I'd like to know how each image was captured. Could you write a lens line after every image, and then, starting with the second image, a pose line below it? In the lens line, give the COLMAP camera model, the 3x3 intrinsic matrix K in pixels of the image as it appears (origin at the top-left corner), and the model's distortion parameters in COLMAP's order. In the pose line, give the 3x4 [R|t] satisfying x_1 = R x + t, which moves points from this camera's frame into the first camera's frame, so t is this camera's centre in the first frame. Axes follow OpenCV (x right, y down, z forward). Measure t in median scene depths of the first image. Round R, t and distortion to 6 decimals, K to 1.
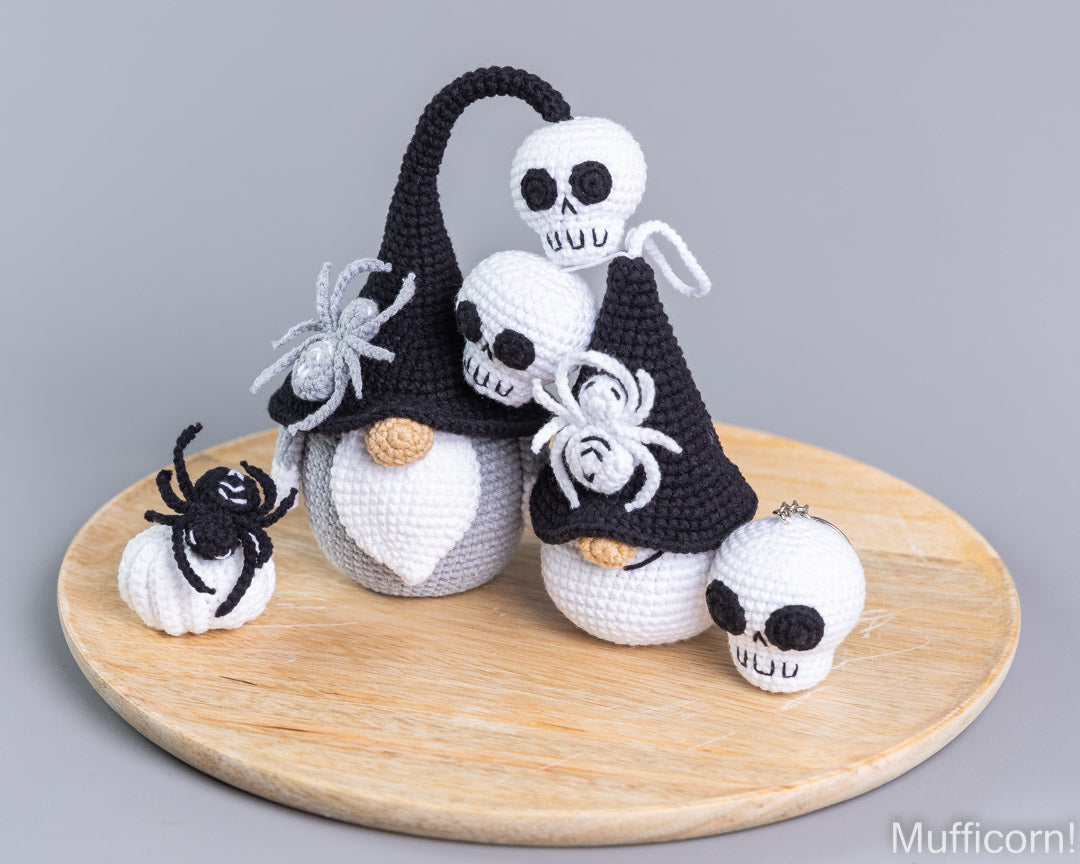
lens RADIAL K [[3667.5, 0, 540.0], [0, 3667.5, 432.0], [0, 0, 1]] dist [-0.003621, 1.610617]
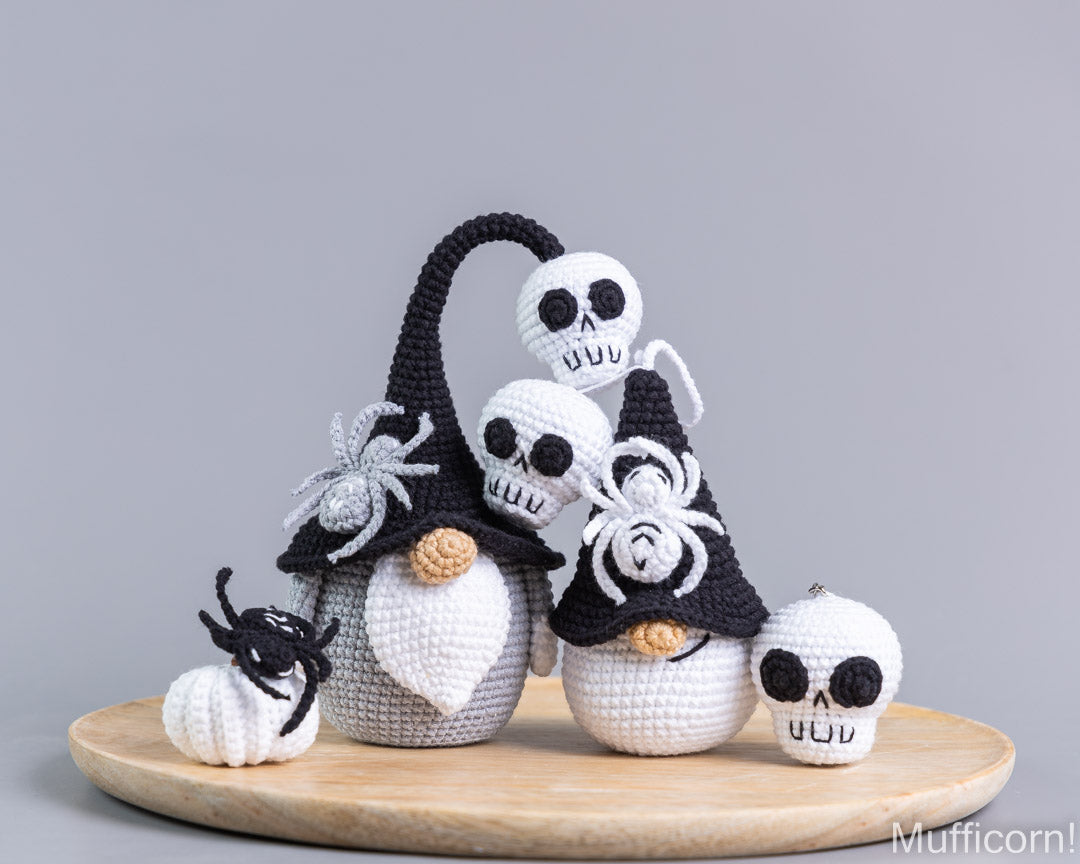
lens RADIAL K [[3667.5, 0, 540.0], [0, 3667.5, 432.0], [0, 0, 1]] dist [-0.003621, 1.610617]
pose [[0.954028, -0.025086, 0.298667, -0.319767], [0.120758, 0.944202, -0.306430, 0.288879], [-0.274315, 0.328410, 0.903824, 0.054069]]
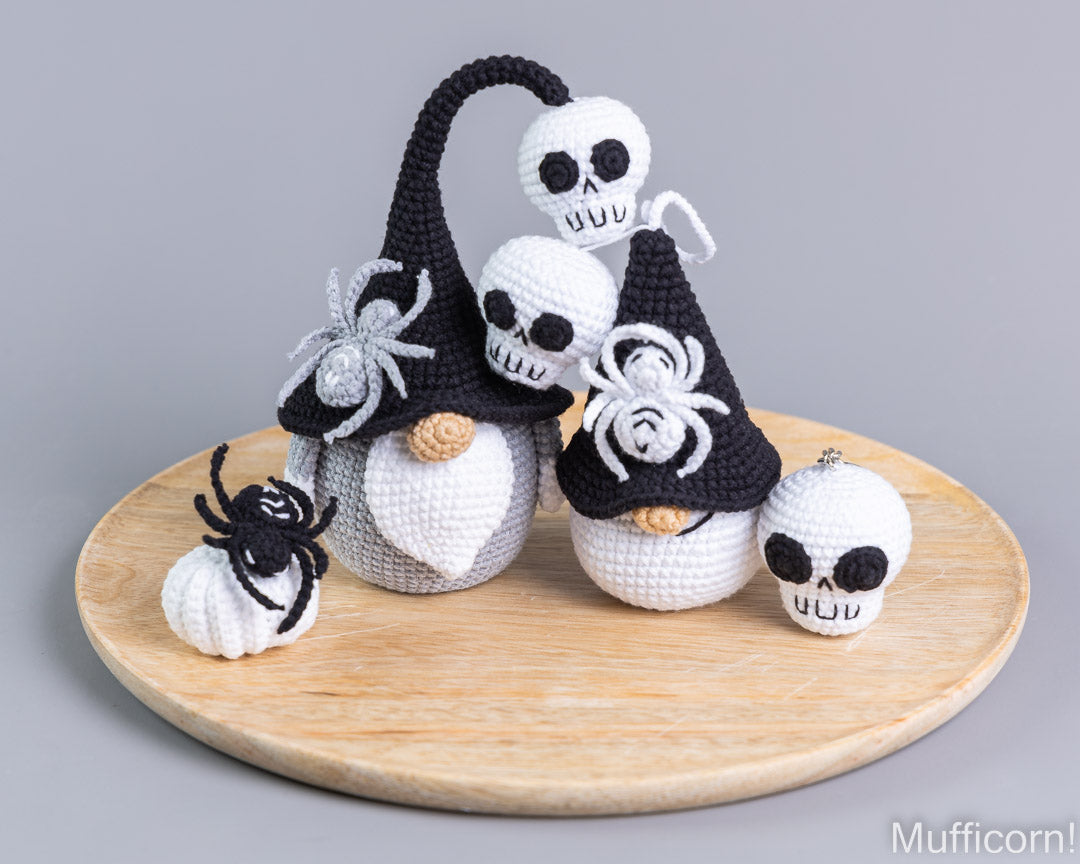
lens RADIAL K [[3667.5, 0, 540.0], [0, 3667.5, 432.0], [0, 0, 1]] dist [-0.003621, 1.610617]
pose [[0.967954, -0.116347, 0.222548, -0.236775], [0.117564, 0.993035, 0.007819, -0.003370], [-0.221908, 0.018595, 0.974890, 0.015119]]
